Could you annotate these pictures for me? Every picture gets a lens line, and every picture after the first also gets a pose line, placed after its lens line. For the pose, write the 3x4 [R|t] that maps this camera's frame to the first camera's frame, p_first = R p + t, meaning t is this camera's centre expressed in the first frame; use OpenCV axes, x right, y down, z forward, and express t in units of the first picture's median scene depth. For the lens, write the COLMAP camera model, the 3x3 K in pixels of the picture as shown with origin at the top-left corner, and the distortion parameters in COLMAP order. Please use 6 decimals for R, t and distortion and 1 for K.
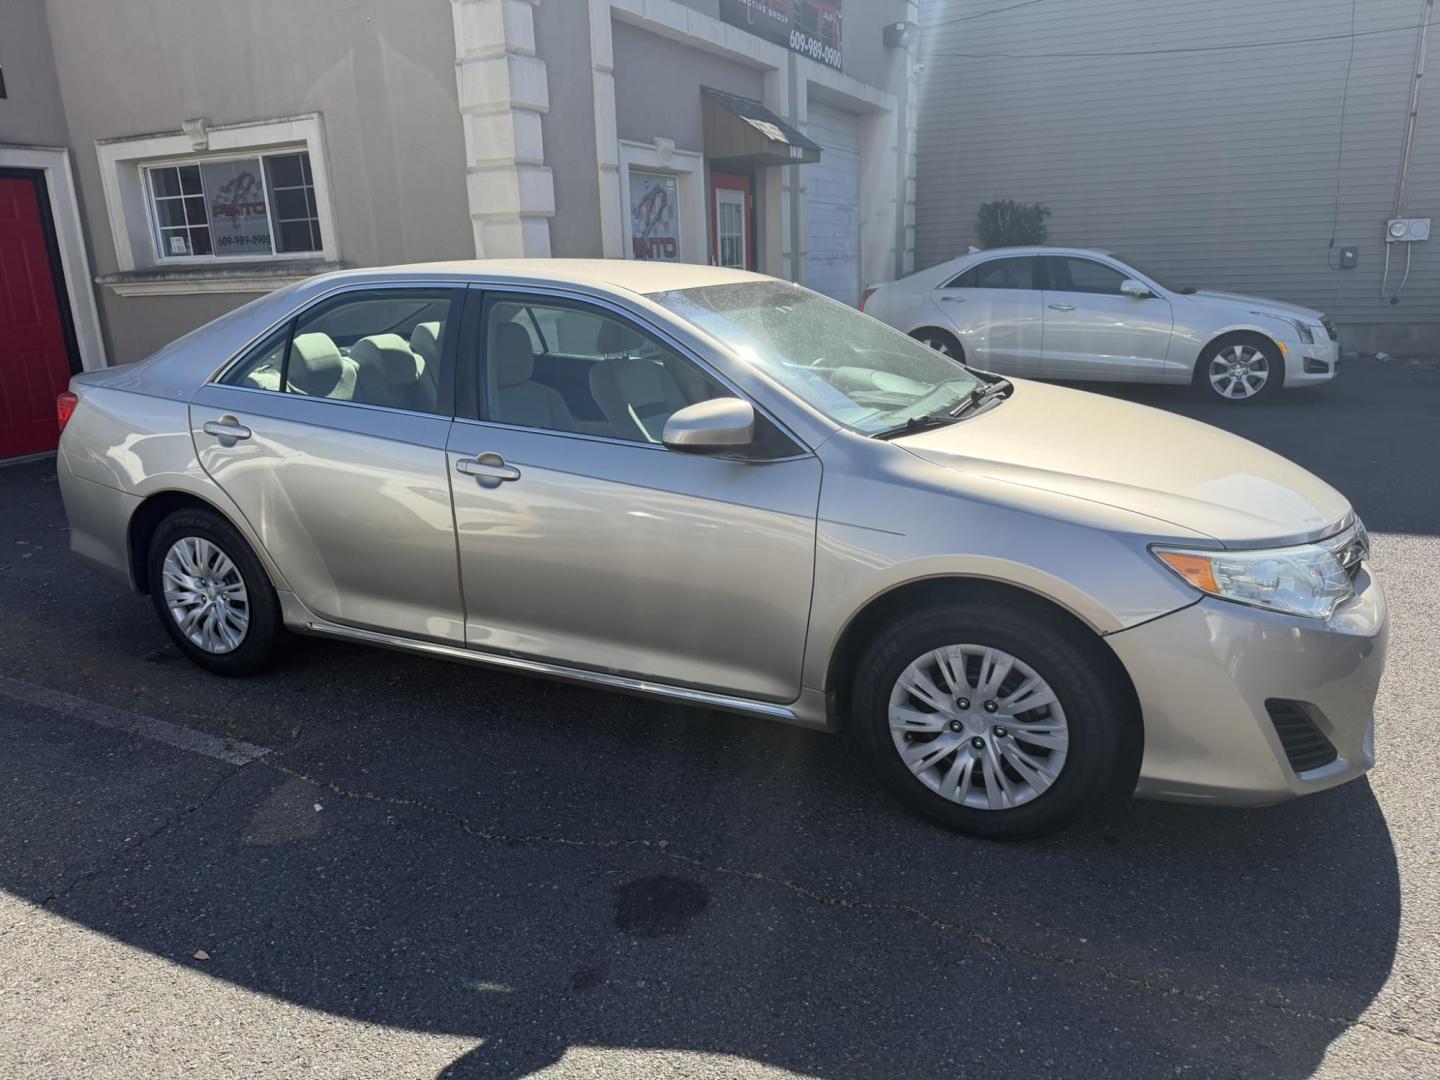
lens RADIAL K [[1021.4, 0, 716.3], [0, 1021.4, 539.7], [0, 0, 1]] dist [0.001344, -0.016549]
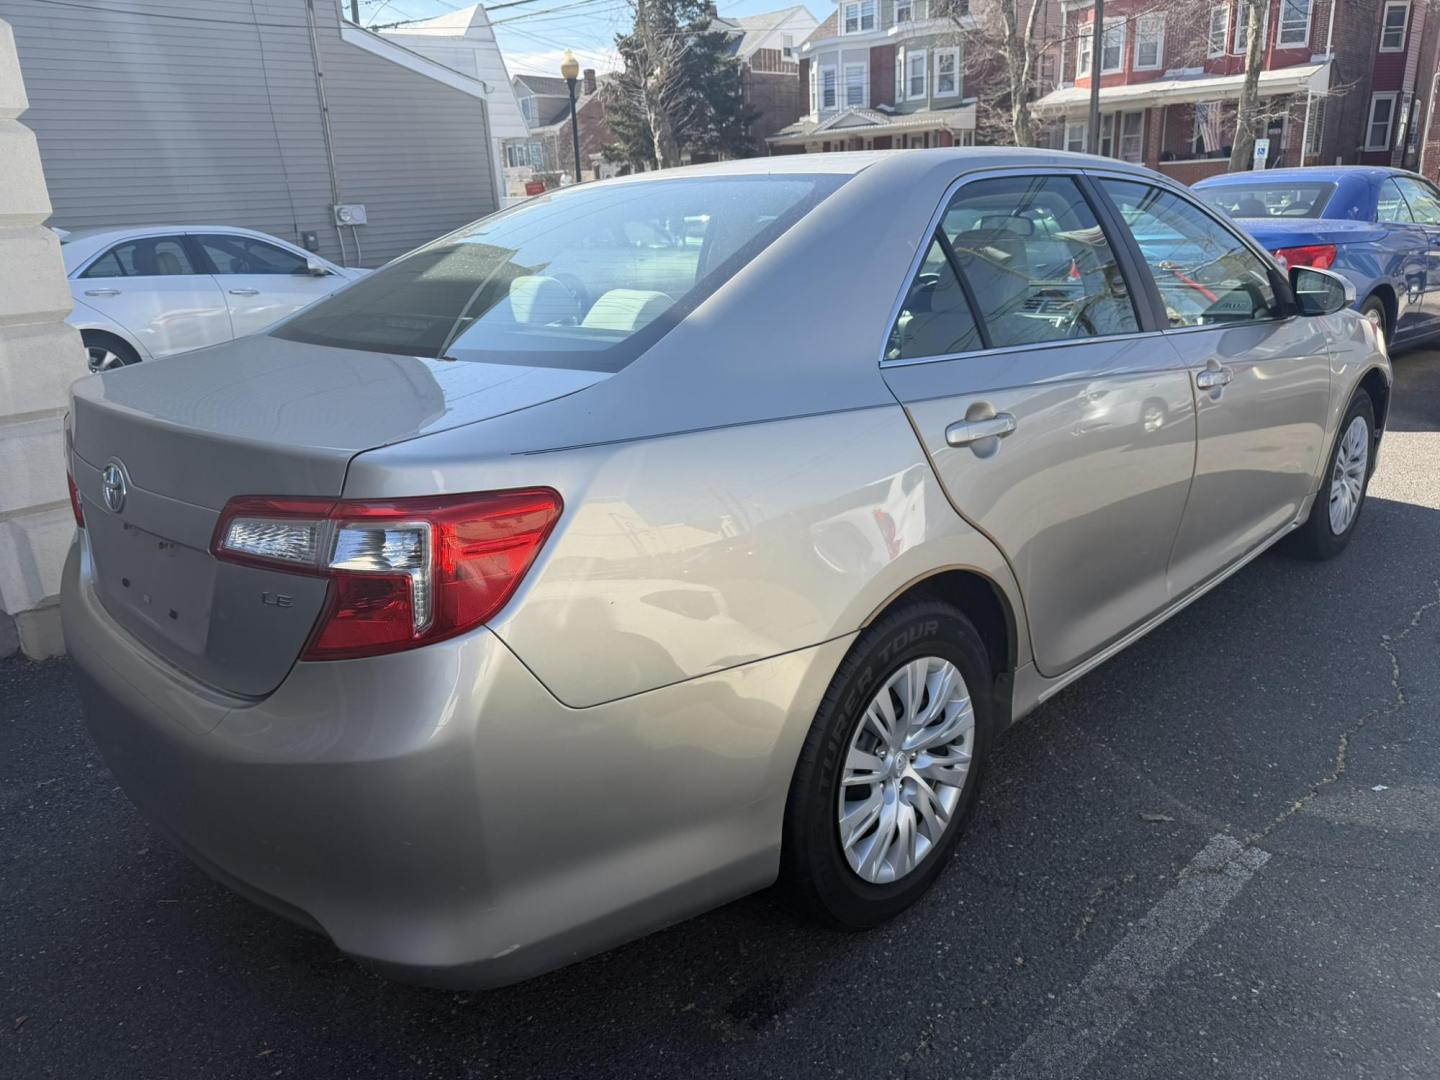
lens RADIAL K [[1021.4, 0, 727.9], [0, 1021.4, 540.0], [0, 0, 1]] dist [0.001344, -0.016549]
pose [[0.332264, -0.274539, 0.902347, -0.364880], [0.284617, 0.941287, 0.181584, -0.066667], [-0.899219, 0.196489, 0.390894, 0.322078]]
